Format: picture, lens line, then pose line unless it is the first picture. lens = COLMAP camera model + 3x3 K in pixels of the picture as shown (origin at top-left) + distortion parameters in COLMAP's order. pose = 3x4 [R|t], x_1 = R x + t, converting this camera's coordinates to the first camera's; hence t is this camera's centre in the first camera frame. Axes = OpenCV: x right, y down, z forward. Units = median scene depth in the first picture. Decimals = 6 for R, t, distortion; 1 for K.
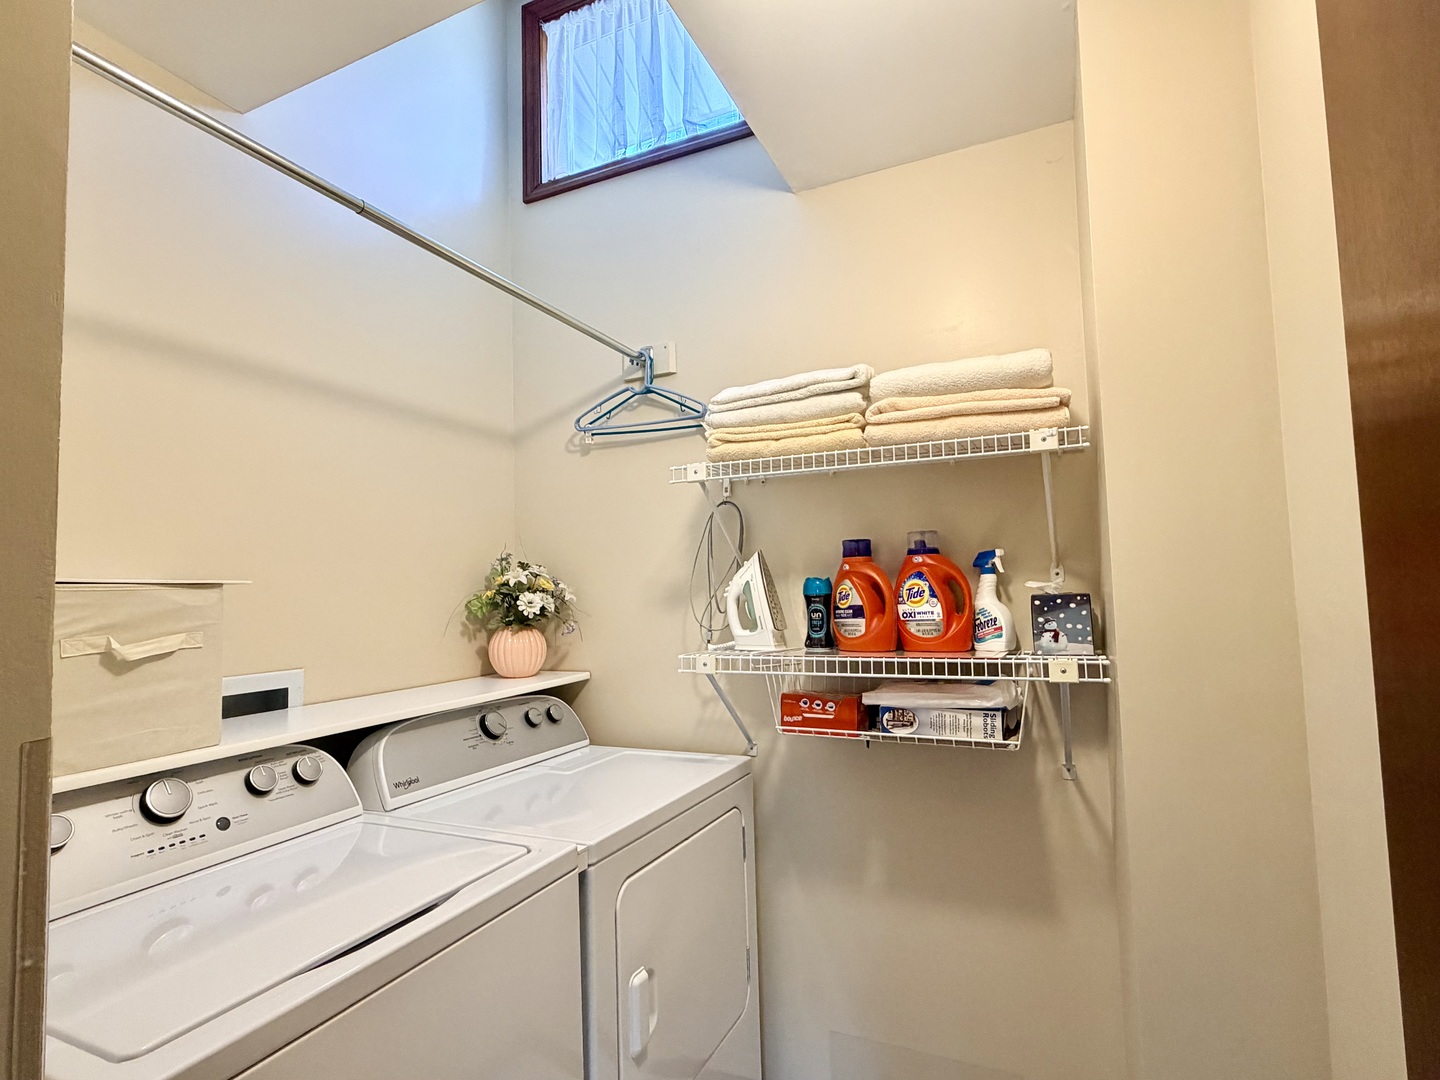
lens RADIAL K [[732.9, 0, 722.1], [0, 732.9, 546.4], [0, 0, 1]] dist [0.000701, -0.000754]
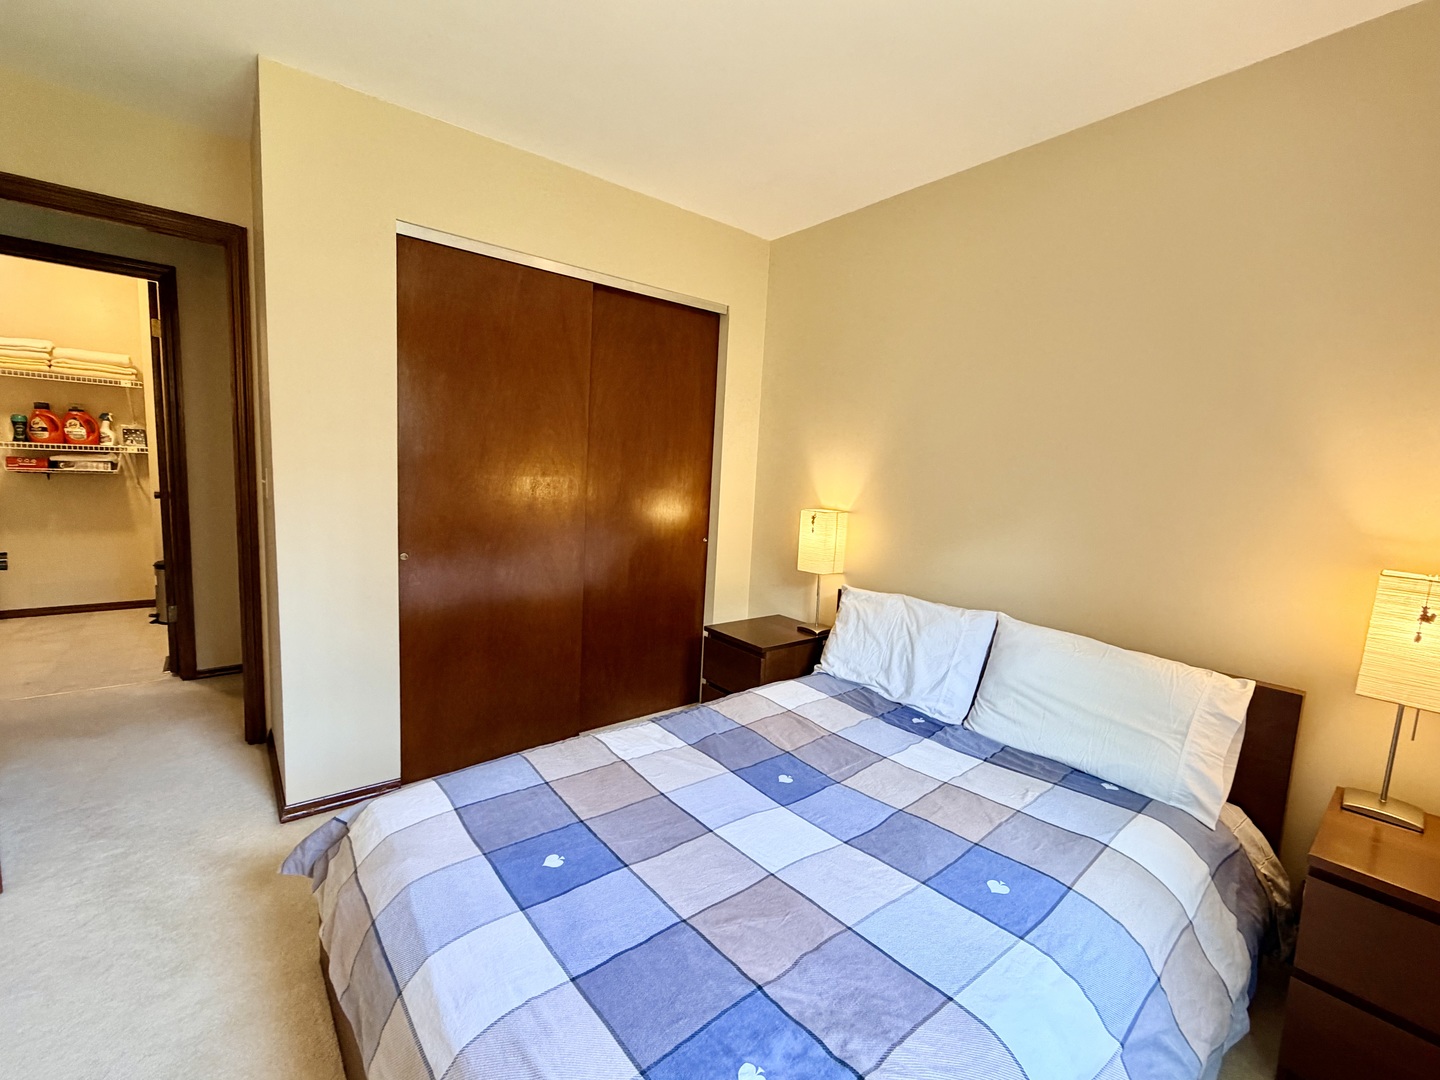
lens RADIAL K [[634.6, 0, 725.3], [0, 634.6, 542.5], [0, 0, 1]] dist [-0.000427, 0.000078]
pose [[0.449830, -0.056666, 0.891315, -0.873904], [-0.114888, 0.986022, 0.120669, -0.079634], [-0.885694, -0.156682, 0.437033, -2.558581]]
